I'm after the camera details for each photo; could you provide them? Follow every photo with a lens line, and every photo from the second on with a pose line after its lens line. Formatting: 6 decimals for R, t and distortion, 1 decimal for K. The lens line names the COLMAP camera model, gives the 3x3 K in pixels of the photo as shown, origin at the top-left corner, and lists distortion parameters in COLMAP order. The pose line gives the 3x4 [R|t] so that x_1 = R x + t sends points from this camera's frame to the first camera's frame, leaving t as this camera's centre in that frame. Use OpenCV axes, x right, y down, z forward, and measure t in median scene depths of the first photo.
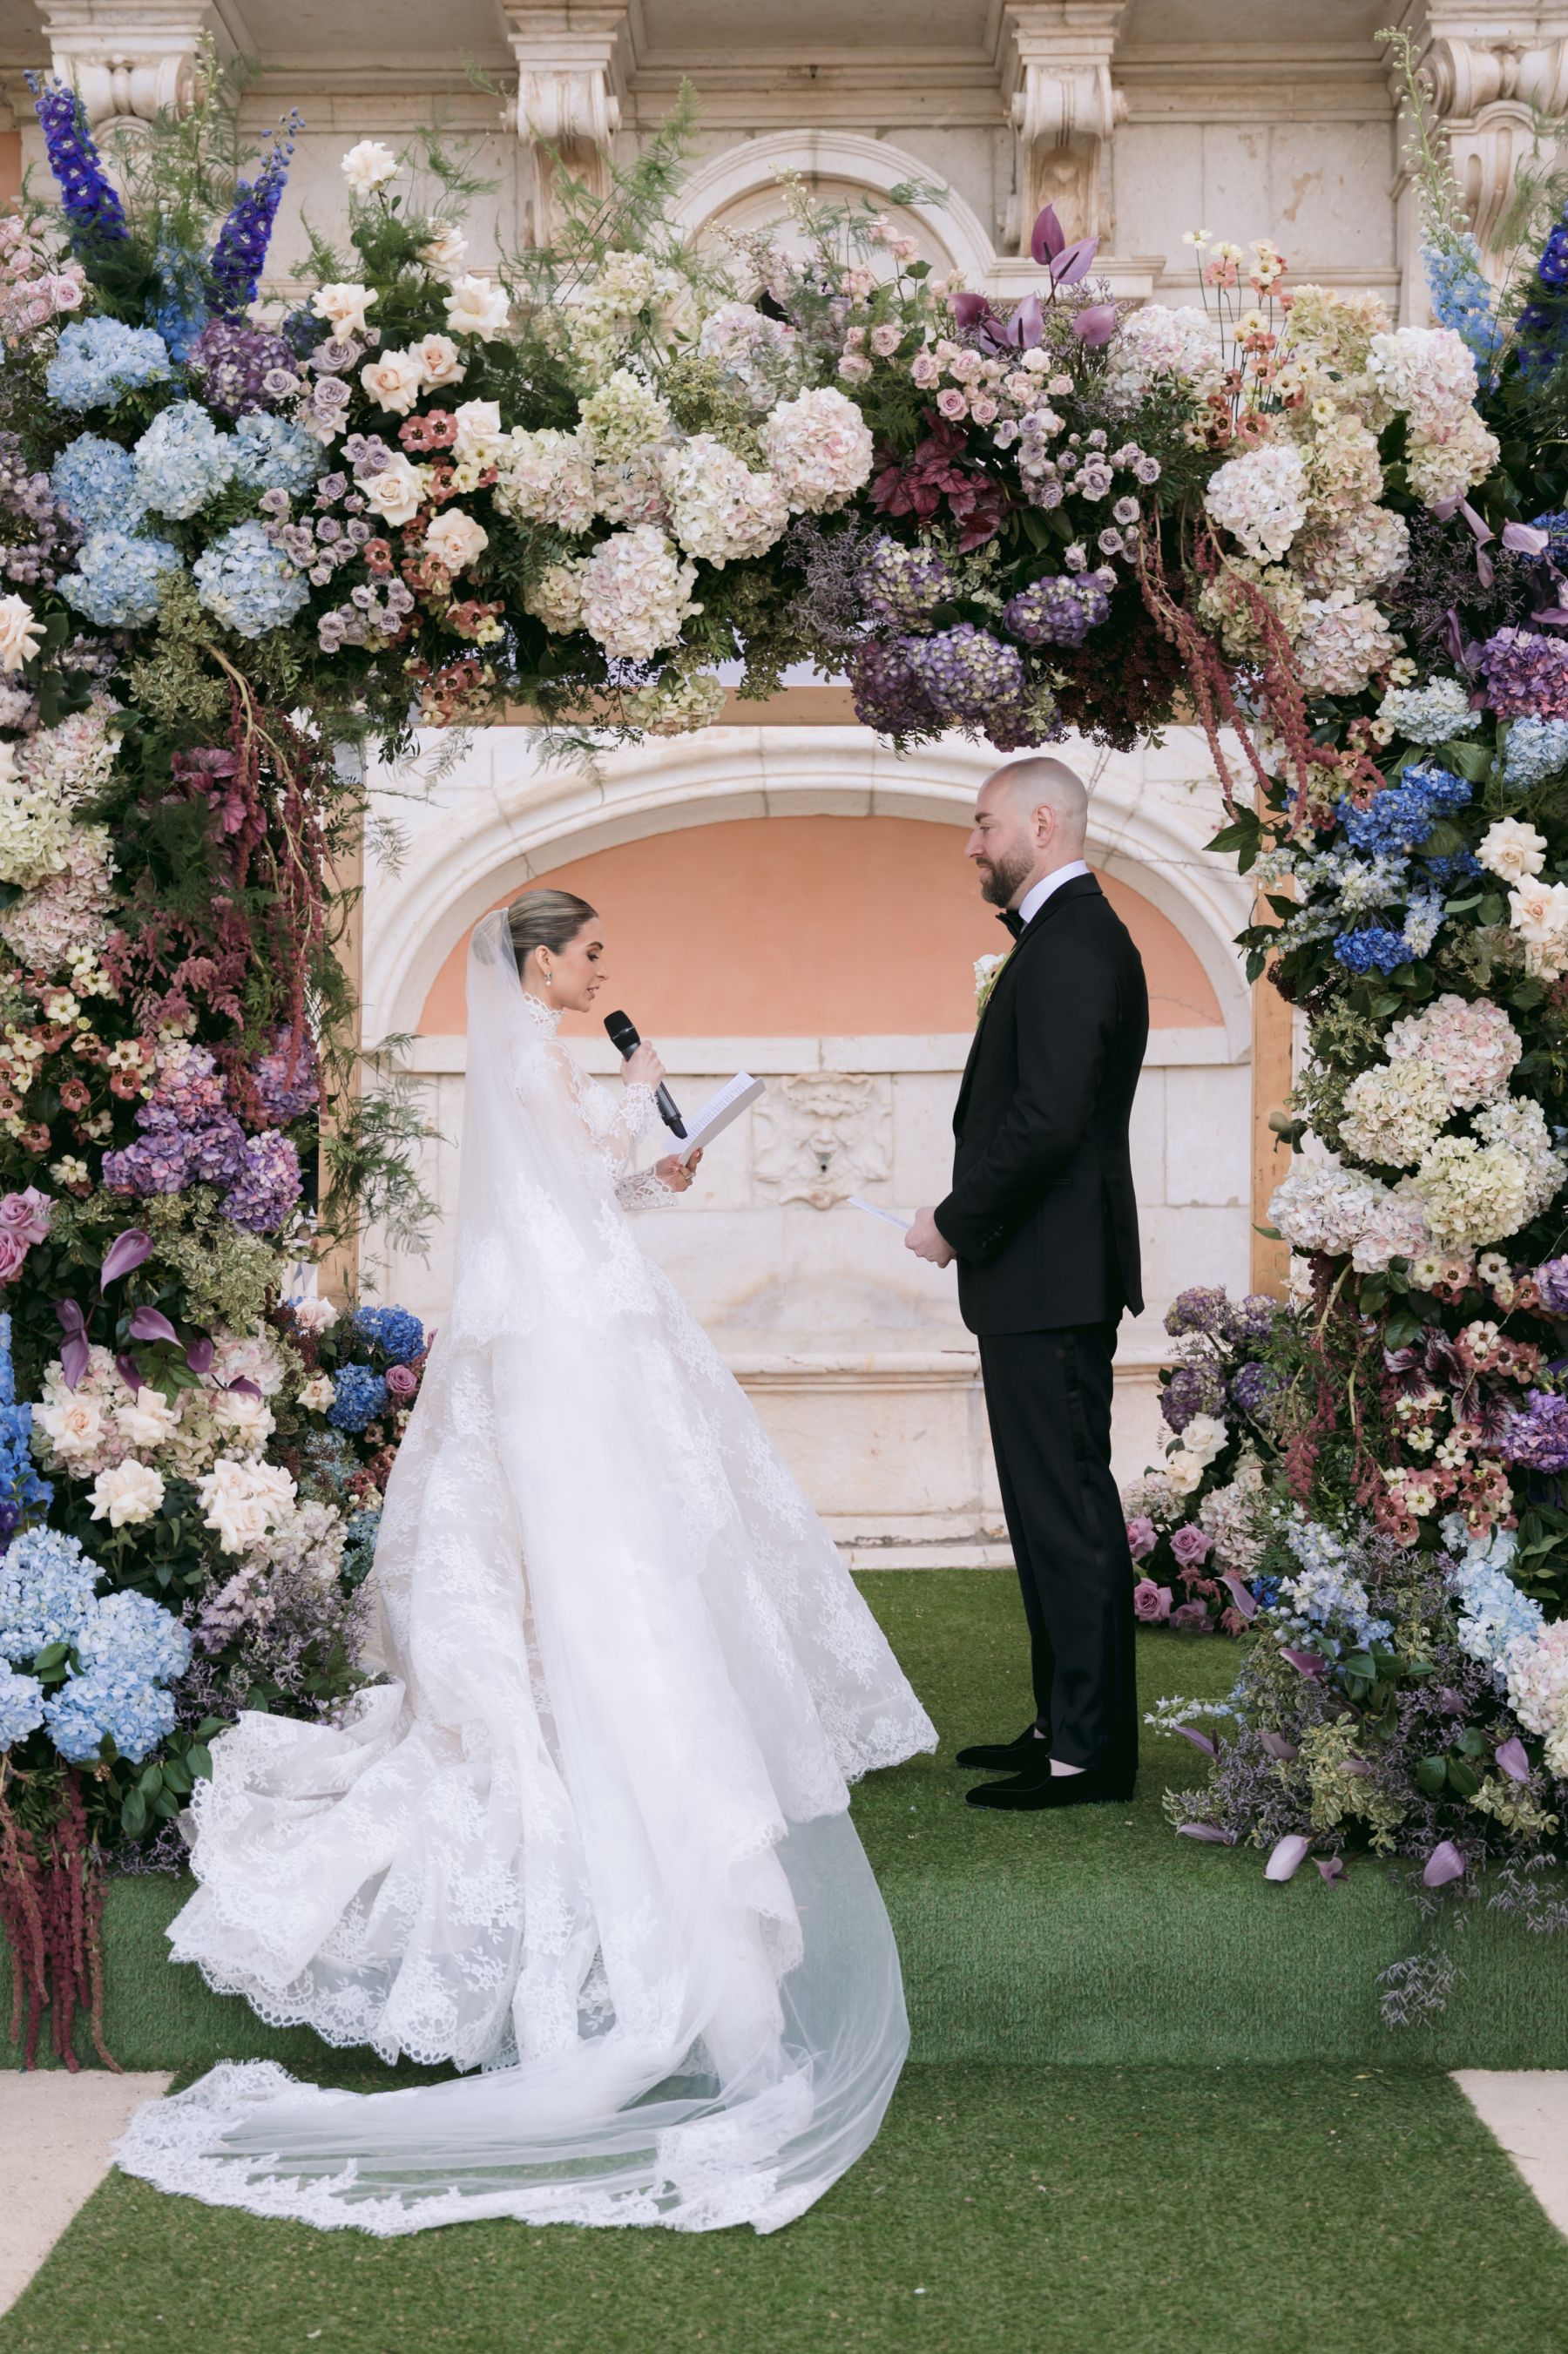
lens RADIAL K [[5110.6, 0, 782.4], [0, 5110.6, 1192.2], [0, 0, 1]] dist [0.129672, 0.000000]
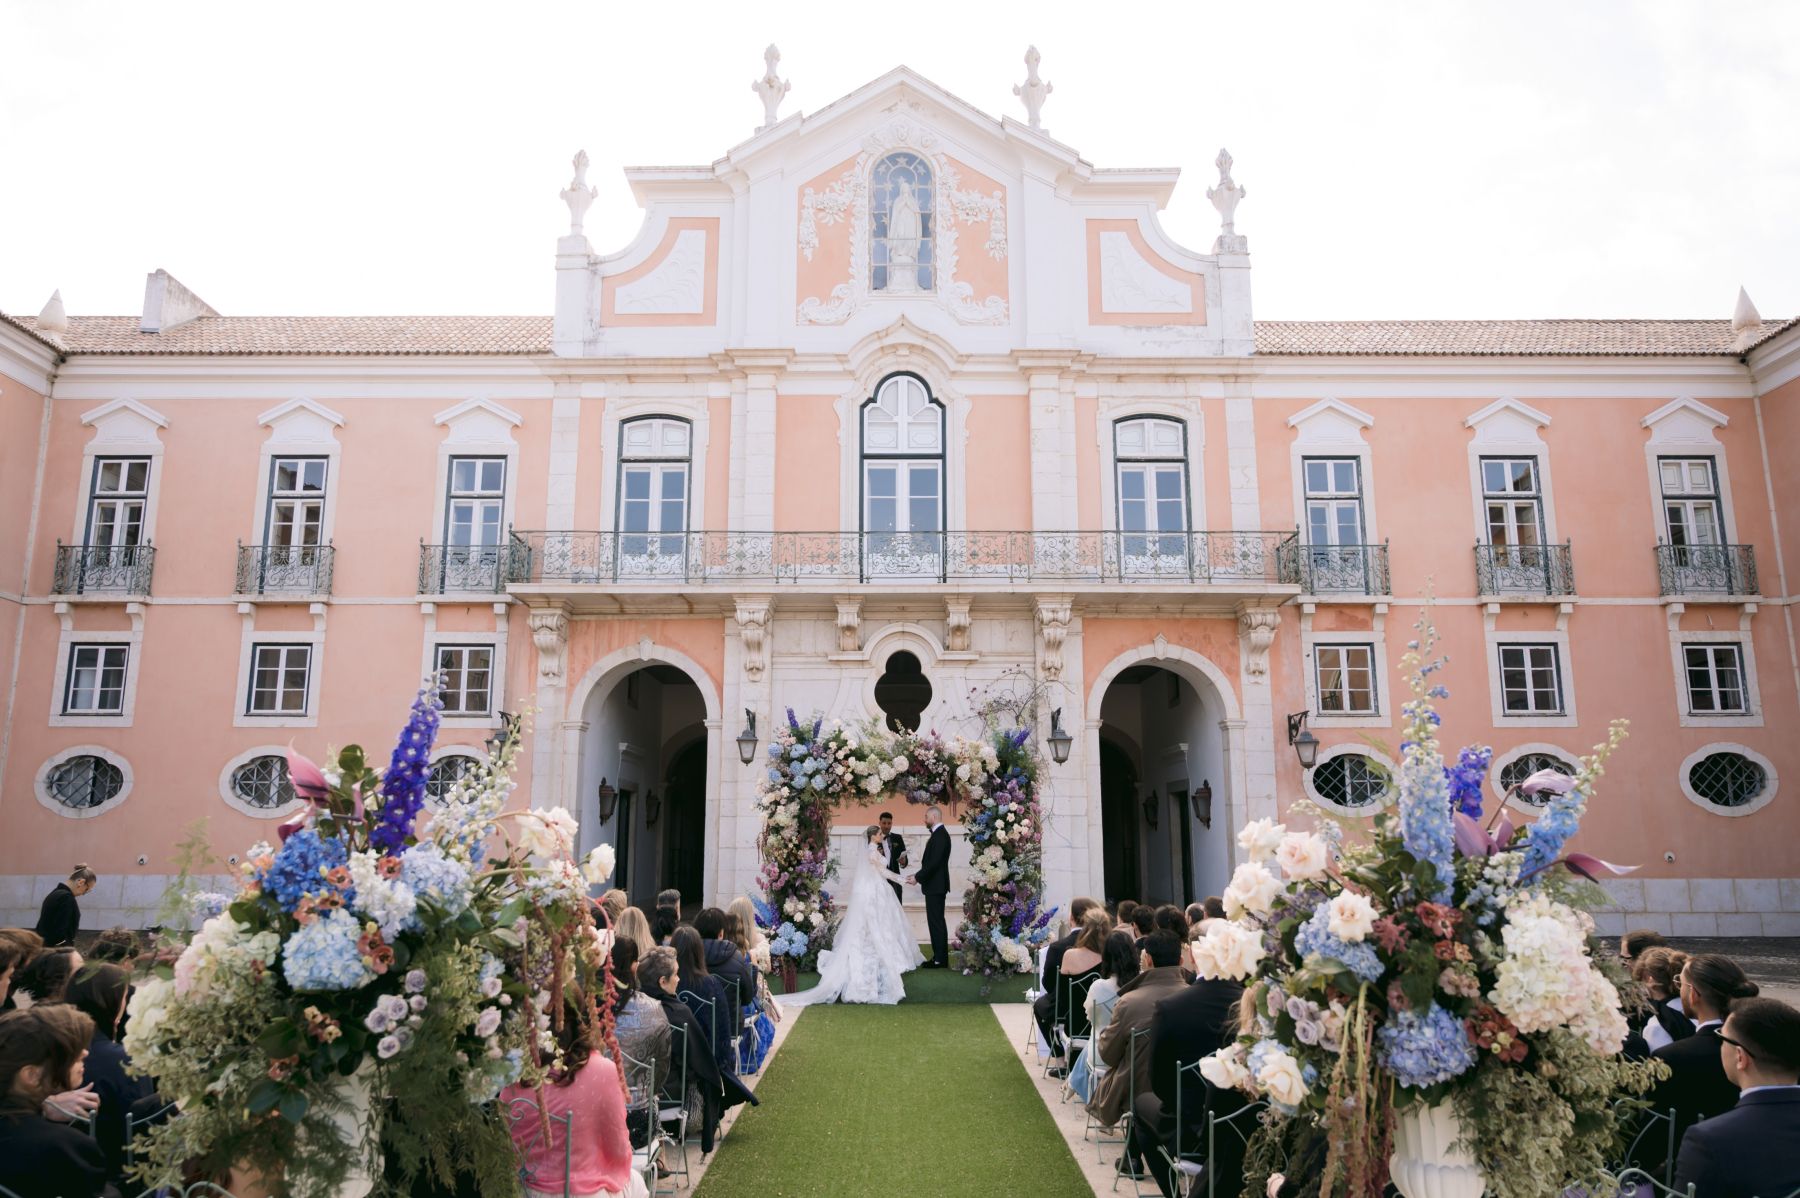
lens RADIAL K [[1382.4, 0, 895.8], [0, 1382.4, 598.6], [0, 0, 1]] dist [0.013970, 0.003848]
pose [[0.999967, 0.008073, -0.000278, -0.001095], [-0.007985, 0.982661, -0.185238, -0.018059], [-0.001222, 0.185235, 0.982694, -0.878899]]
